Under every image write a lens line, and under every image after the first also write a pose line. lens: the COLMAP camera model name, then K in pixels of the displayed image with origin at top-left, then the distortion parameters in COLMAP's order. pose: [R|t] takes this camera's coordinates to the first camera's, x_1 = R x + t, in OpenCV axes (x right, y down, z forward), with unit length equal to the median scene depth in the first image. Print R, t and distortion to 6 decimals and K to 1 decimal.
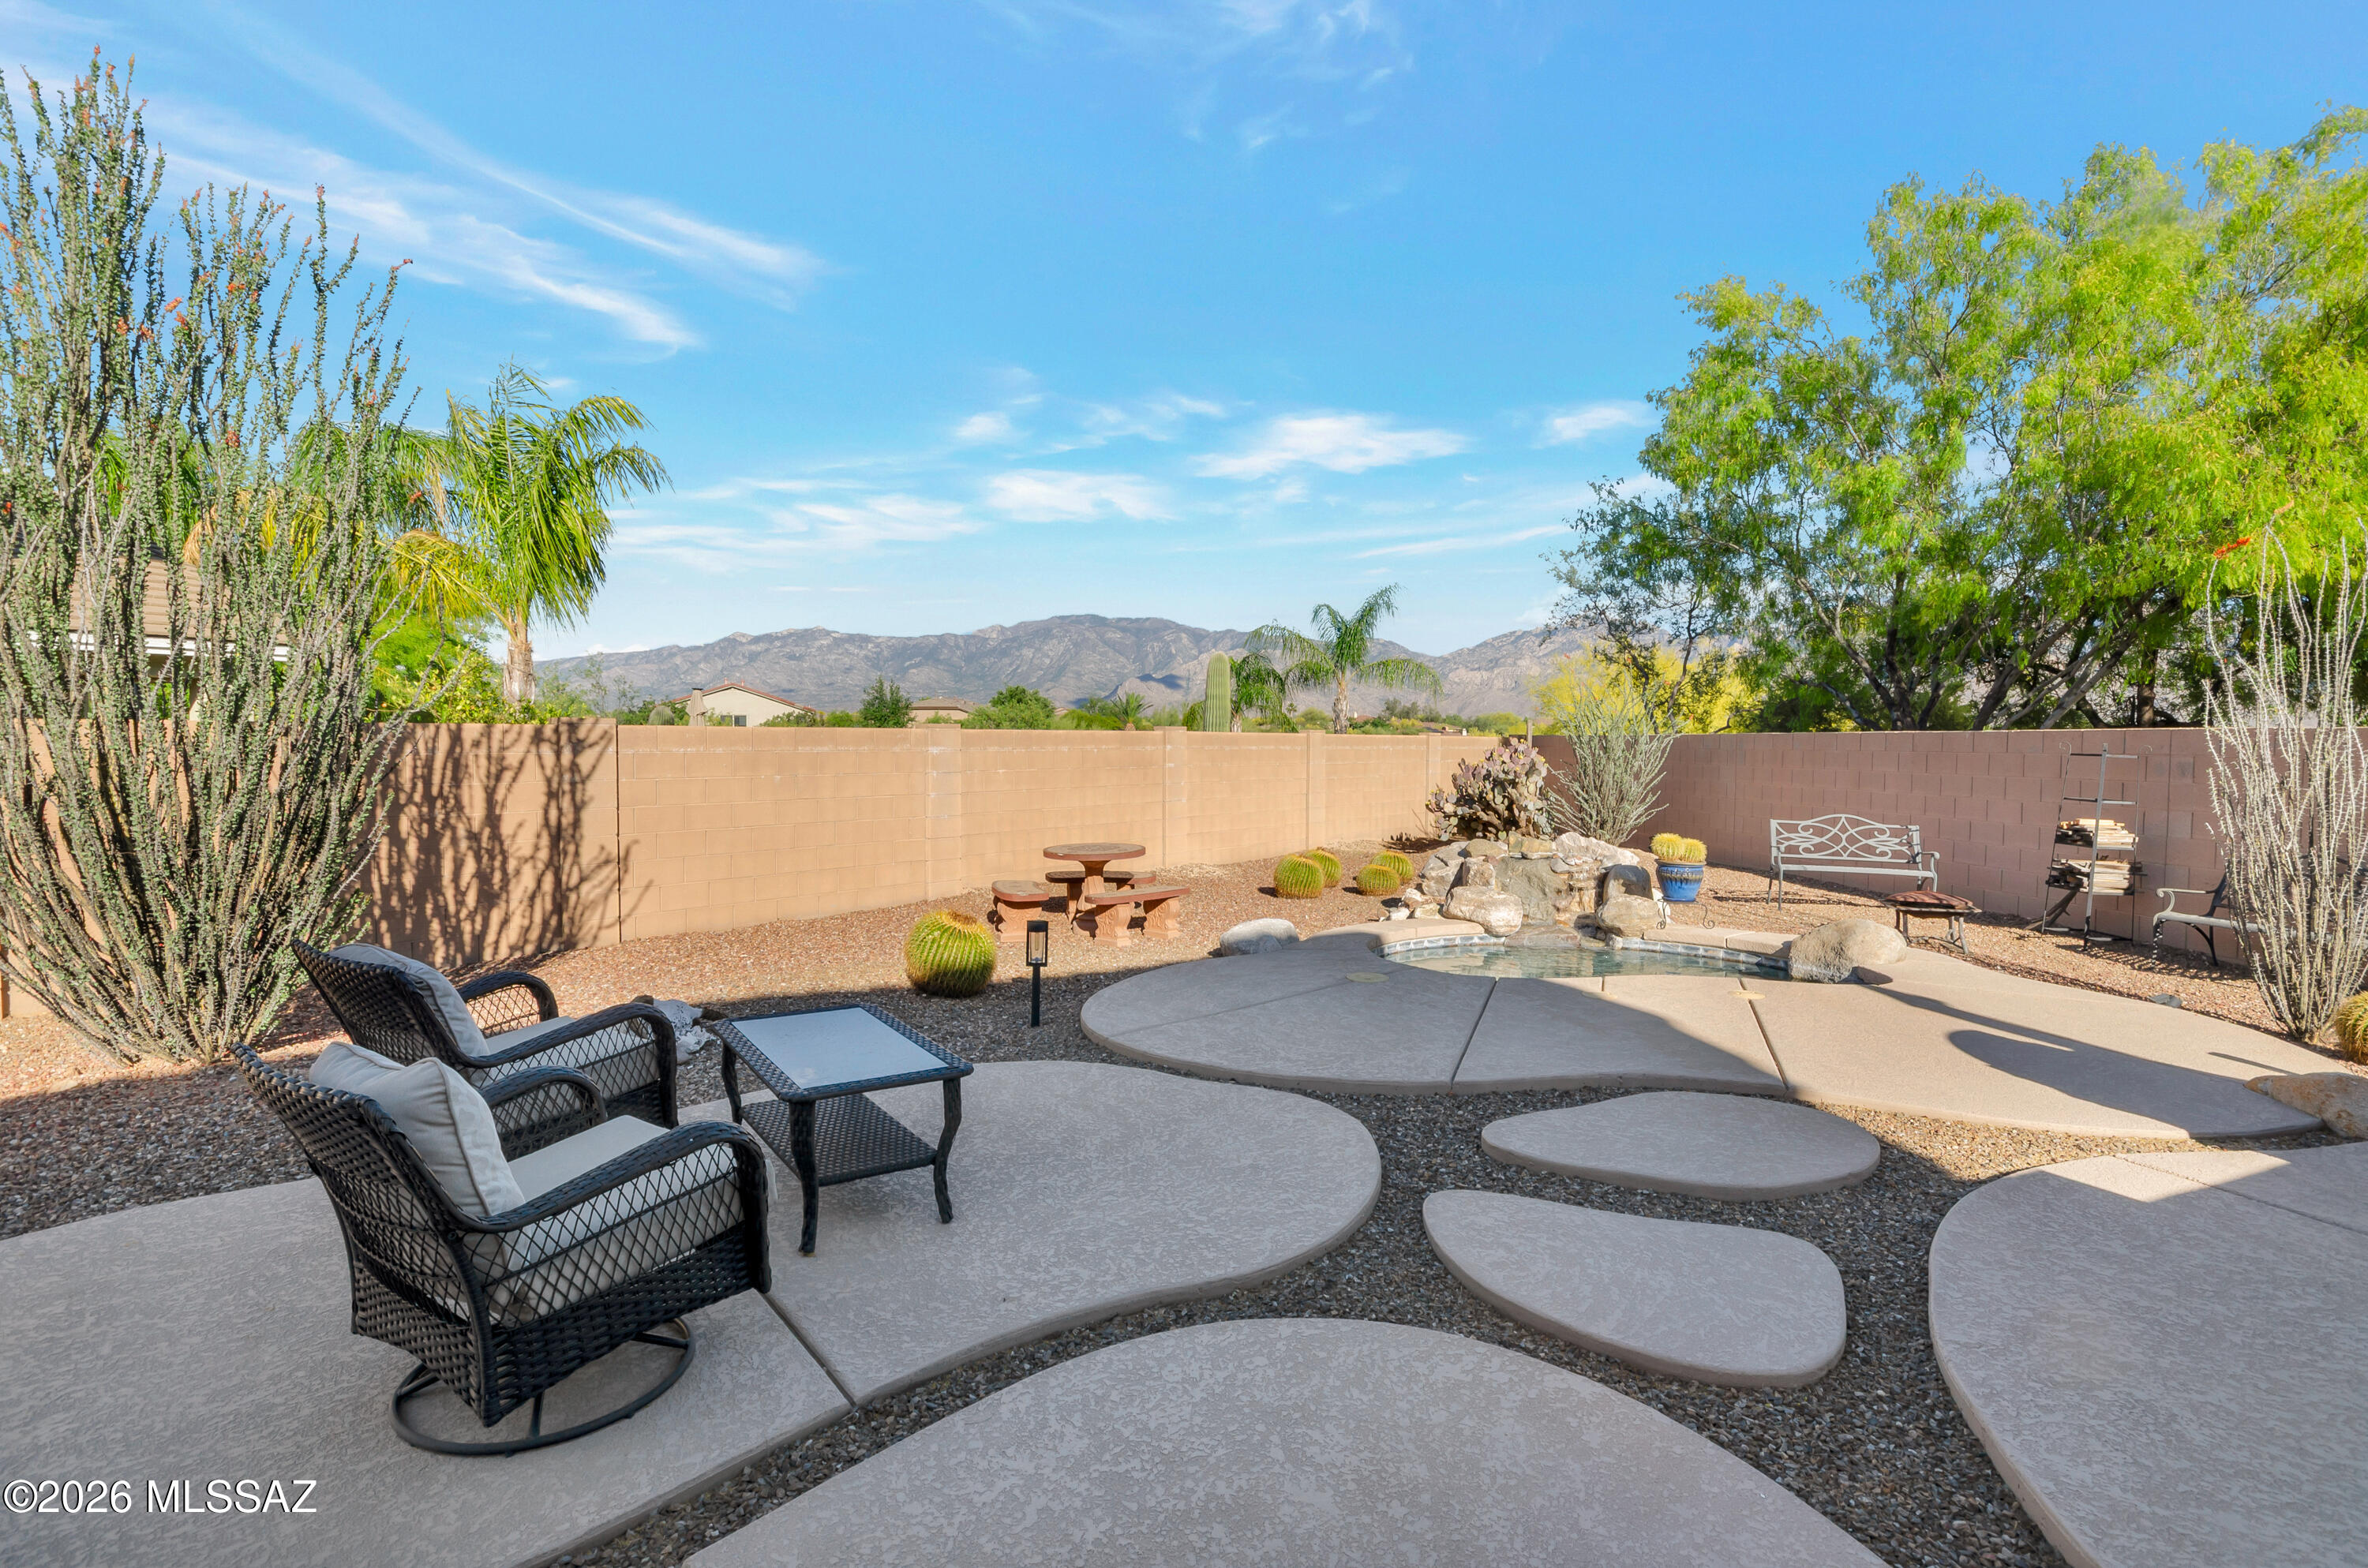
lens RADIAL K [[1172.8, 0, 1192.1], [0, 1172.8, 784.3], [0, 0, 1]] dist [0.001395, 0.001019]
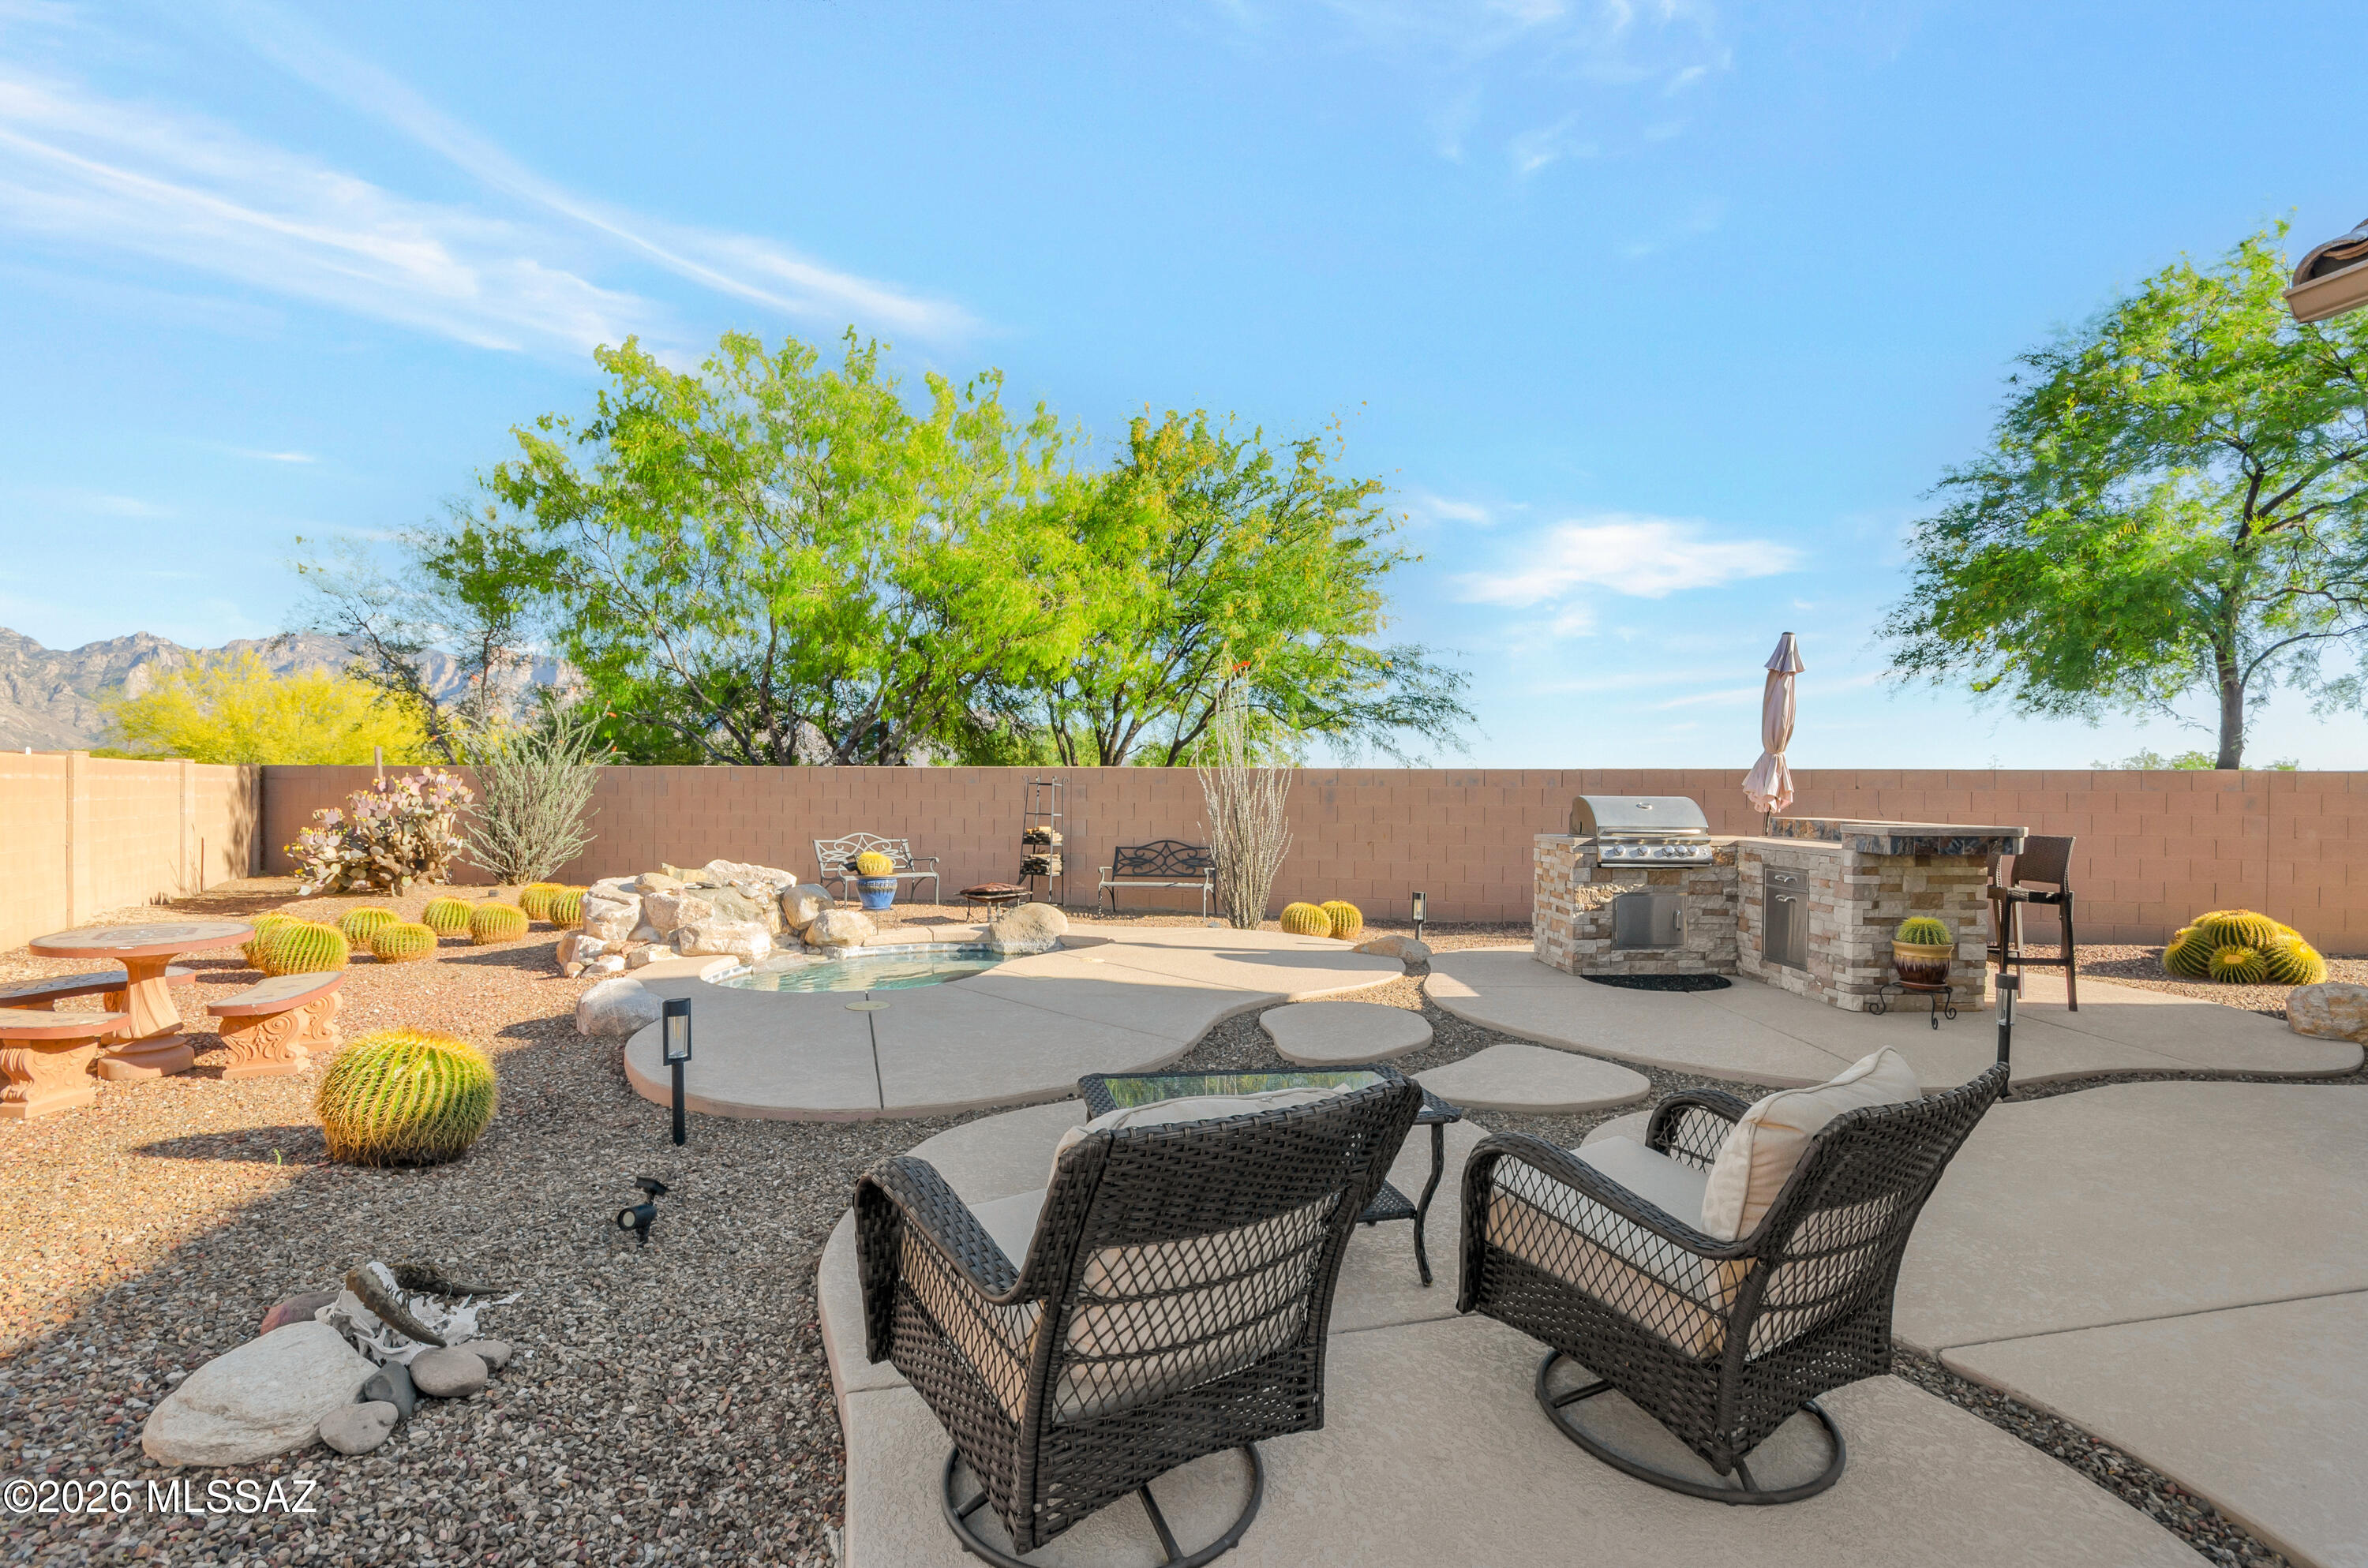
lens RADIAL K [[1087.4, 0, 1208.3], [0, 1087.4, 807.3], [0, 0, 1]] dist [-0.001599, -0.001774]
pose [[0.345843, -0.015260, 0.938168, -0.271817], [0.028603, 0.999575, 0.005715, 0.002422], [-0.937856, 0.024858, 0.346133, 0.197976]]
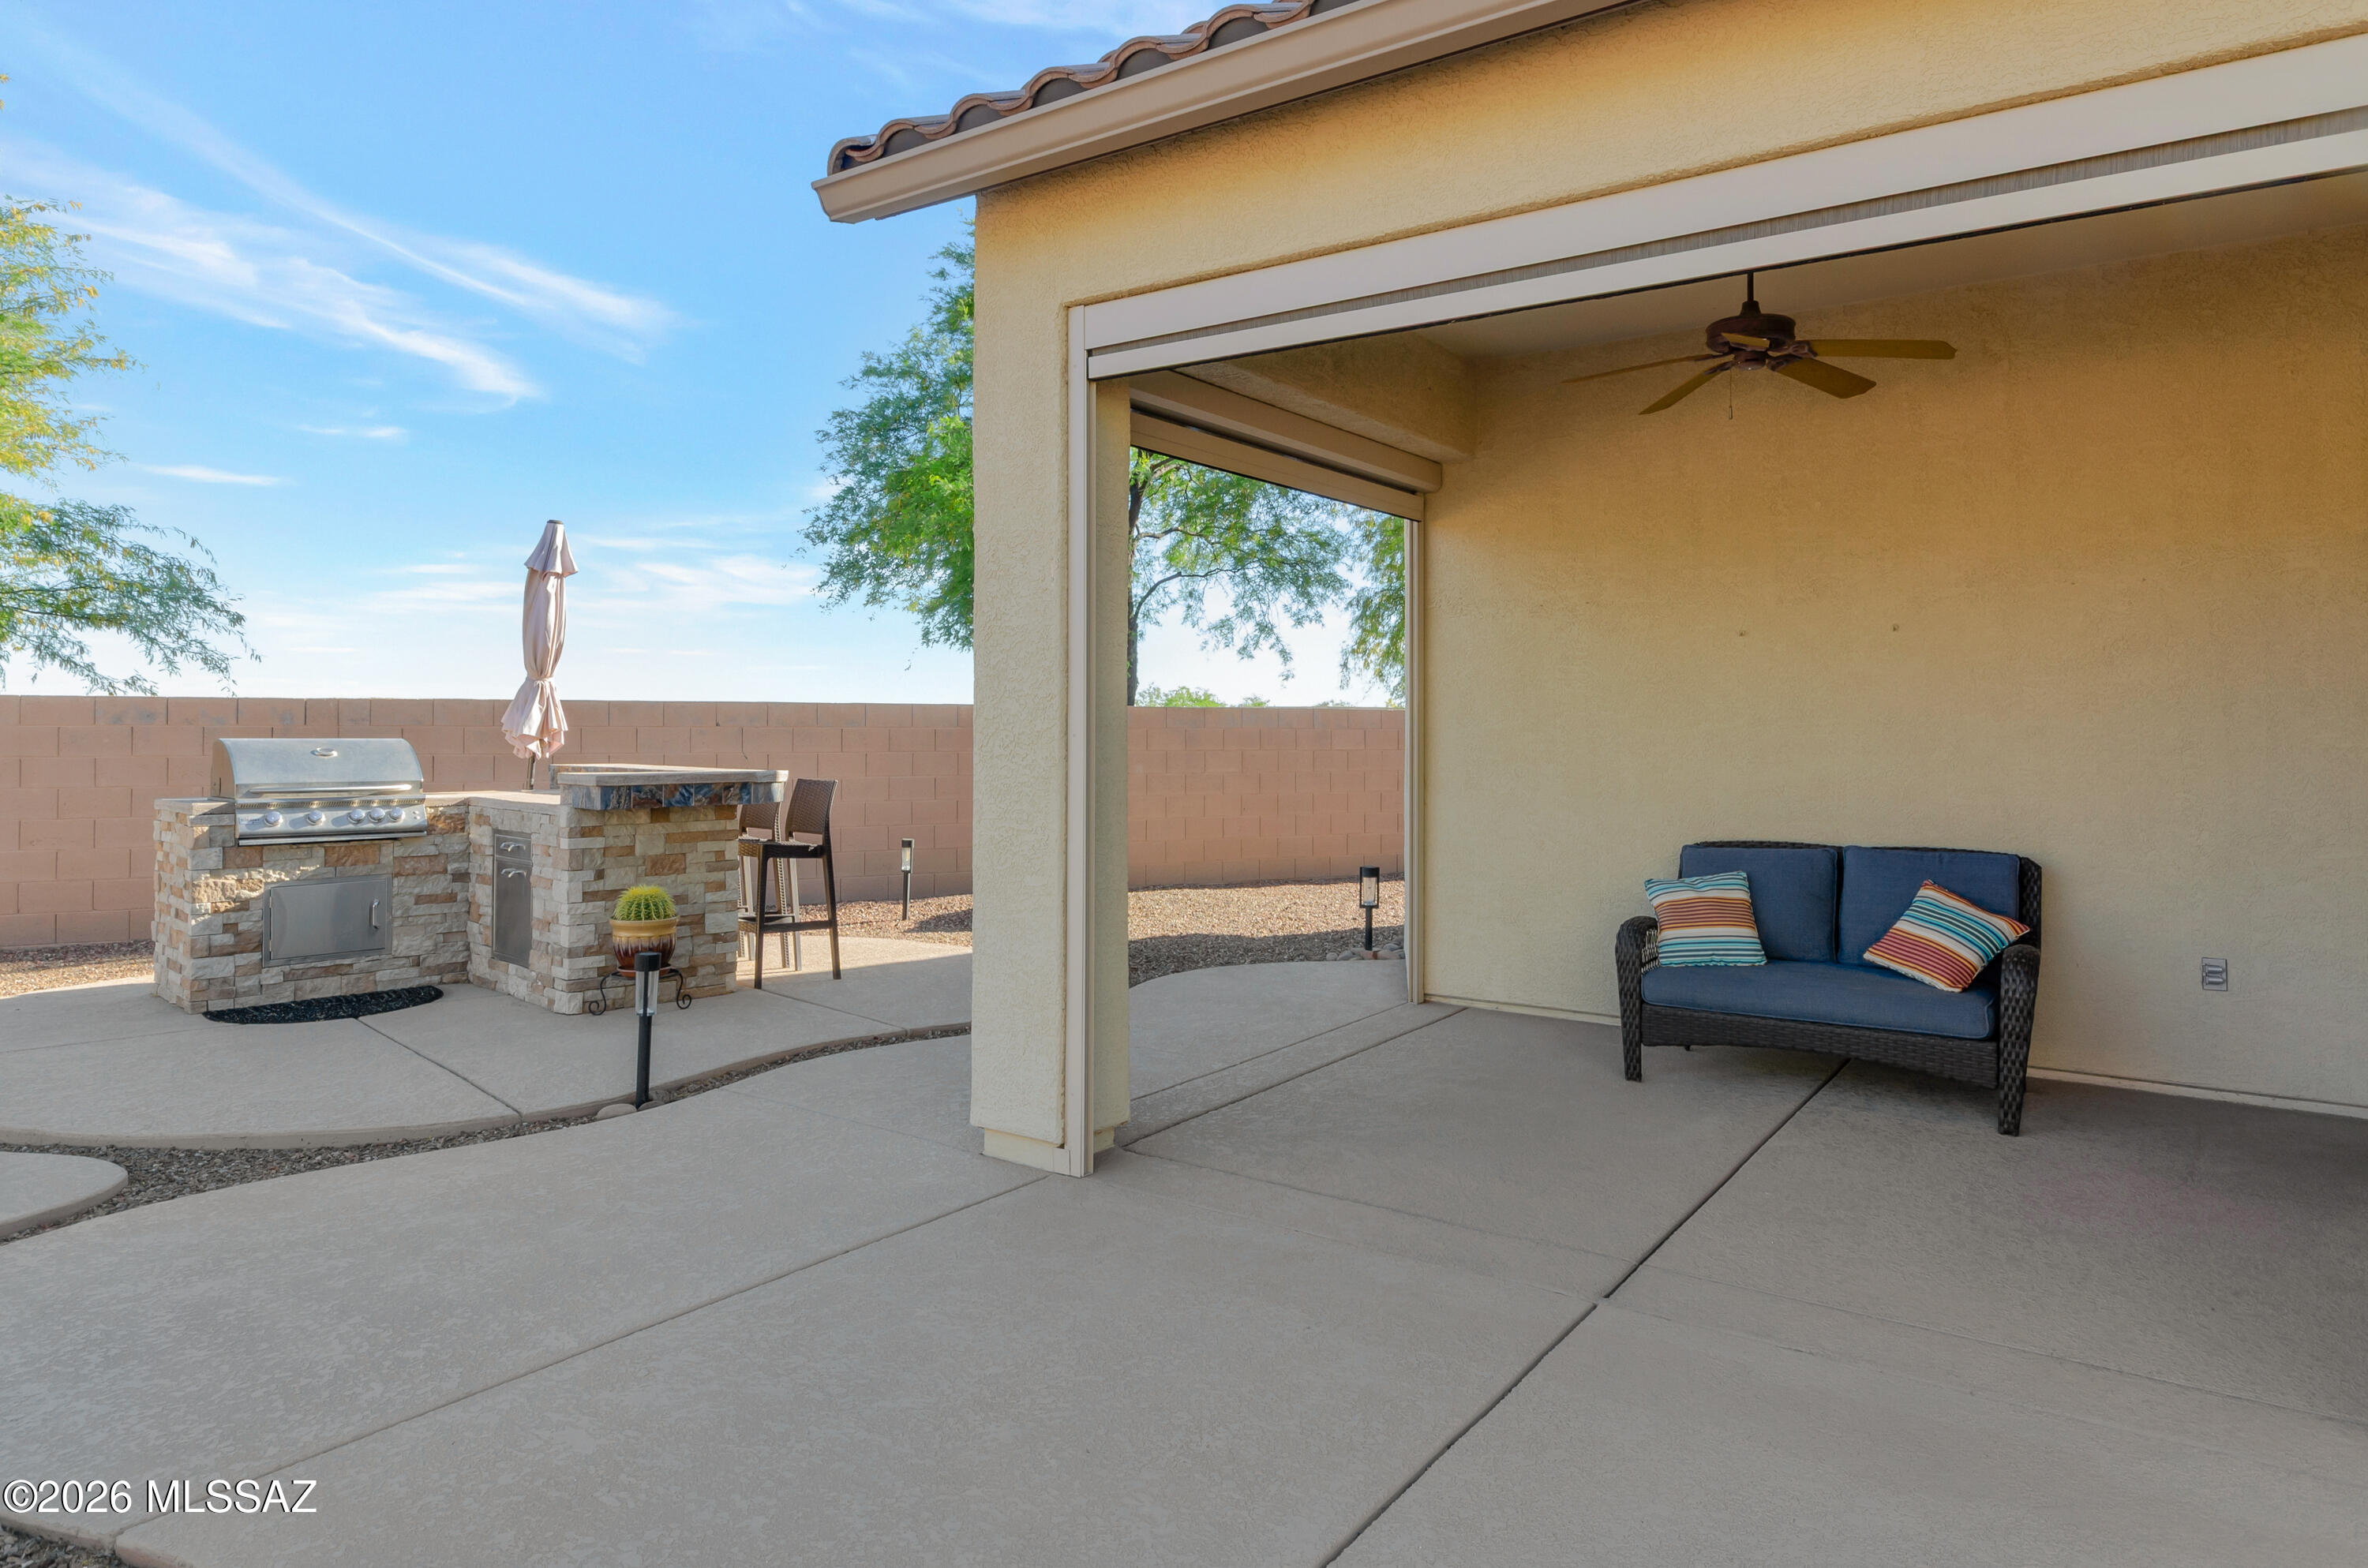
lens RADIAL K [[1449.4, 0, 1221.1], [0, 1449.4, 684.4], [0, 0, 1]] dist [0.001481, 0.005847]
pose [[-0.388395, 0.026656, 0.921107, -0.269736], [0.032166, 0.999365, -0.015358, 0.005109], [-0.920931, 0.023664, -0.389006, 0.096370]]
